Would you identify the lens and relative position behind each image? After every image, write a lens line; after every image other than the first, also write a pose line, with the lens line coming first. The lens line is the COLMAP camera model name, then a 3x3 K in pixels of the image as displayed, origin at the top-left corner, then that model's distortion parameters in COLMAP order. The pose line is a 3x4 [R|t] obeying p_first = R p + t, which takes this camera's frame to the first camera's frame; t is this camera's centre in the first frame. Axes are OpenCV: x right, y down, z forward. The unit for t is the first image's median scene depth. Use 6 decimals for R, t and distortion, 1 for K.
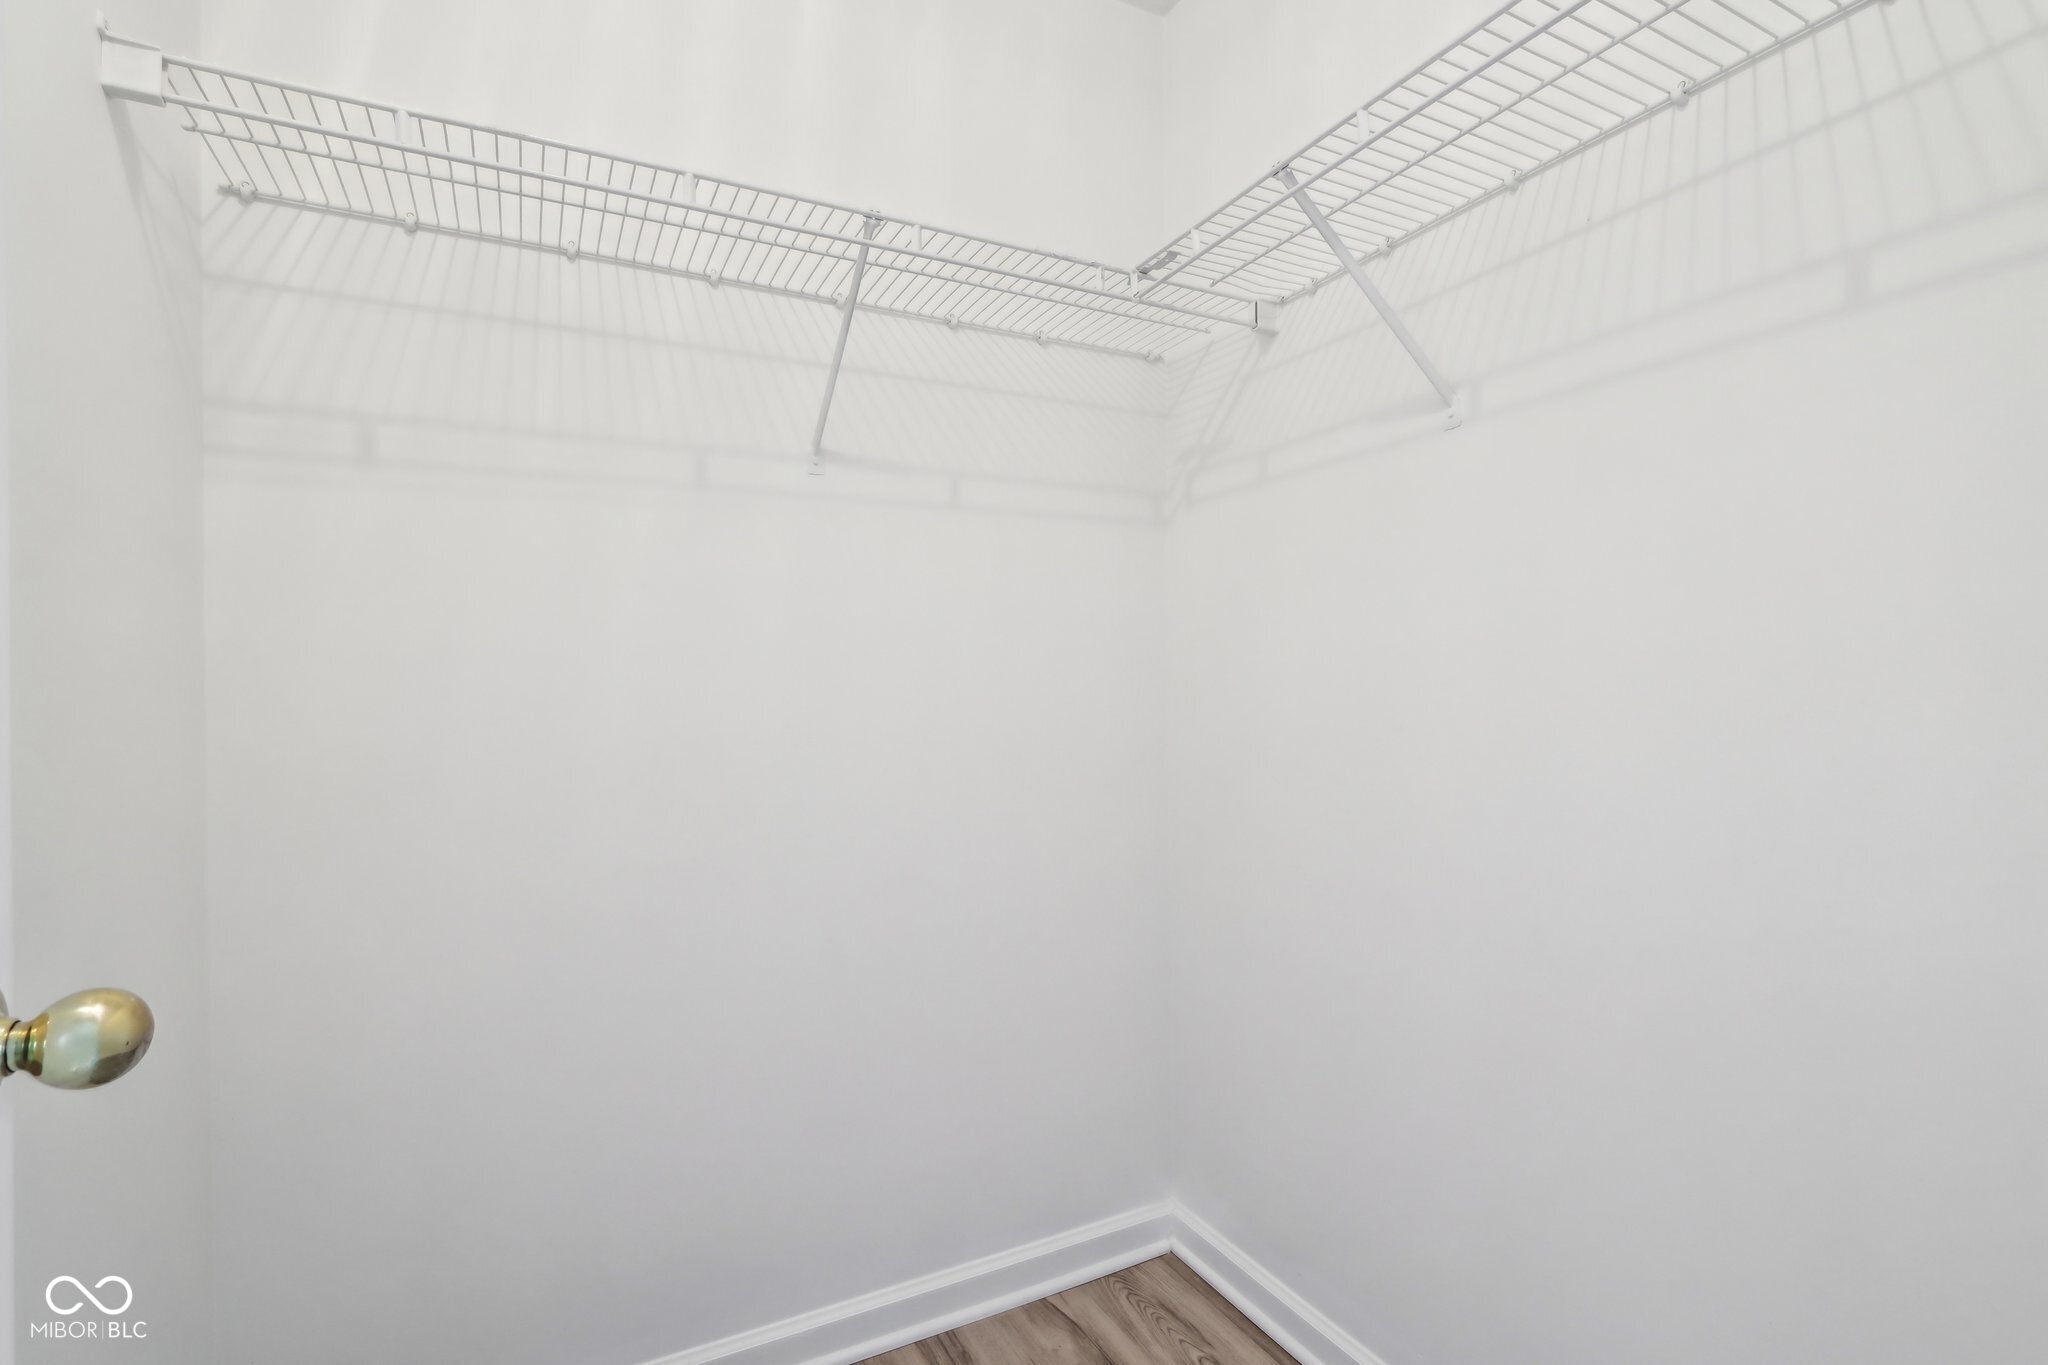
lens RADIAL K [[947.7, 0, 1012.8], [0, 947.7, 682.9], [0, 0, 1]] dist [-0.004715, 0.000700]
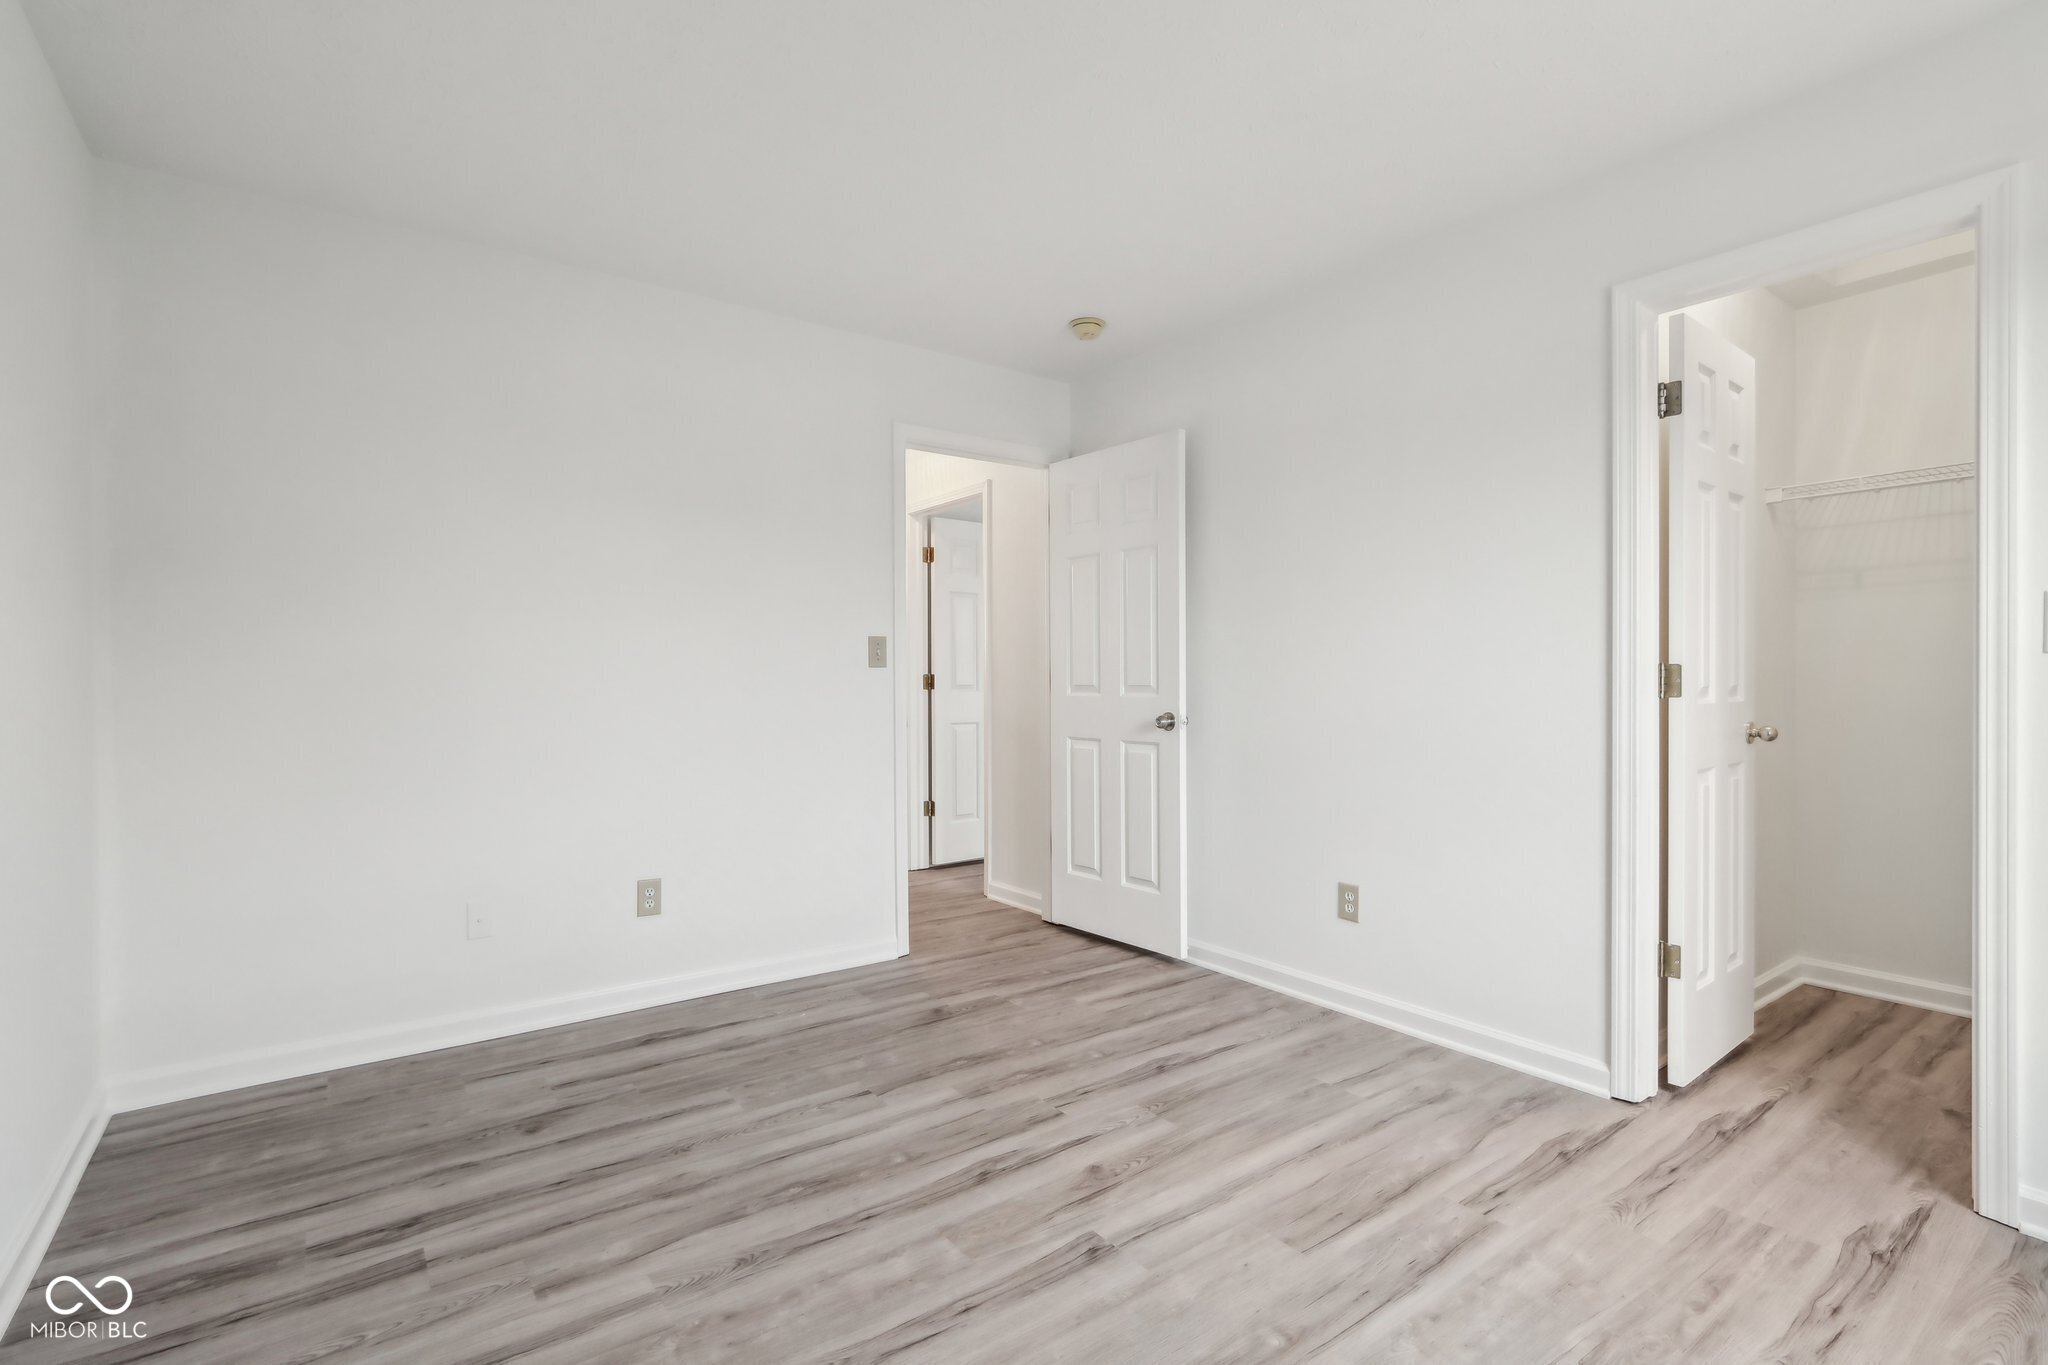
lens RADIAL K [[947.7, 0, 1012.8], [0, 947.7, 682.9], [0, 0, 1]] dist [-0.004715, 0.000700]
pose [[0.149931, 0.019339, -0.988507, 1.756915], [0.007164, 0.999761, 0.020646, -0.045086], [0.988671, -0.010178, 0.149756, -1.926015]]
